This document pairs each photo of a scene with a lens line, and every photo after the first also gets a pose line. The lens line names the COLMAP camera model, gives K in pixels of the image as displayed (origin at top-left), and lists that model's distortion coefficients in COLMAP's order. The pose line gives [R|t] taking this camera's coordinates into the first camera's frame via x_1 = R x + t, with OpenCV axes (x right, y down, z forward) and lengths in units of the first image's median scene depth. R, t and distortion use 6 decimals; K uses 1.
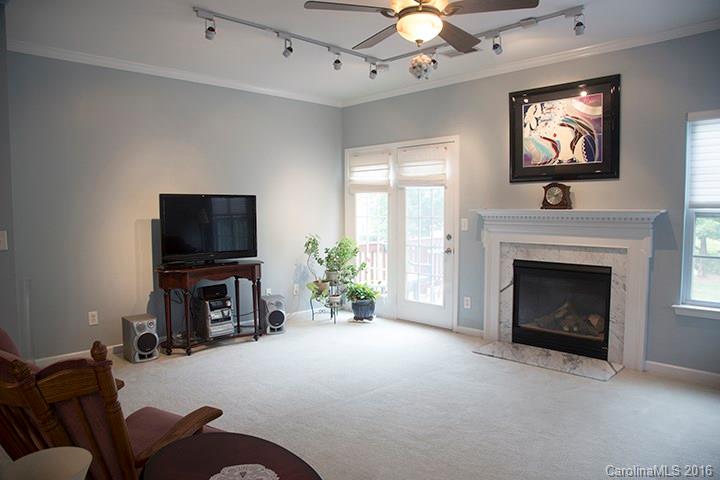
lens RADIAL K [[500.2, 0, 360.0], [0, 500.2, 240.0], [0, 0, 1]] dist [-0.104872, 0.064032]
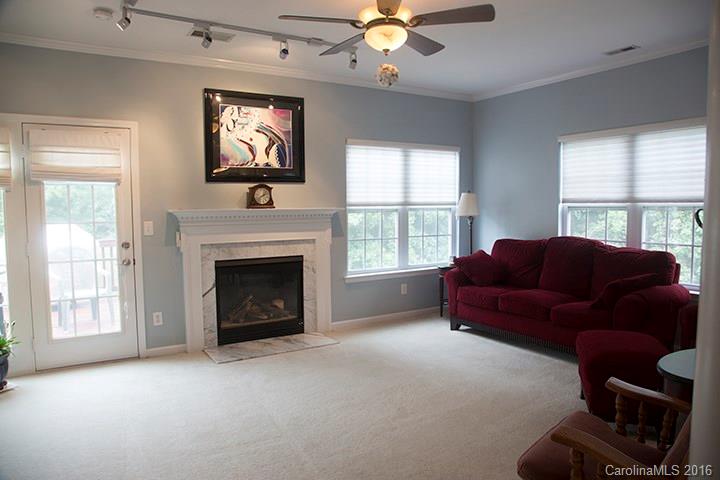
lens RADIAL K [[500.2, 0, 360.0], [0, 500.2, 240.0], [0, 0, 1]] dist [-0.104872, 0.064032]
pose [[0.224296, -0.066150, 0.972273, -0.608956], [0.070377, 0.996188, 0.051541, -0.033972], [-0.971977, 0.056865, 0.228096, 0.530731]]
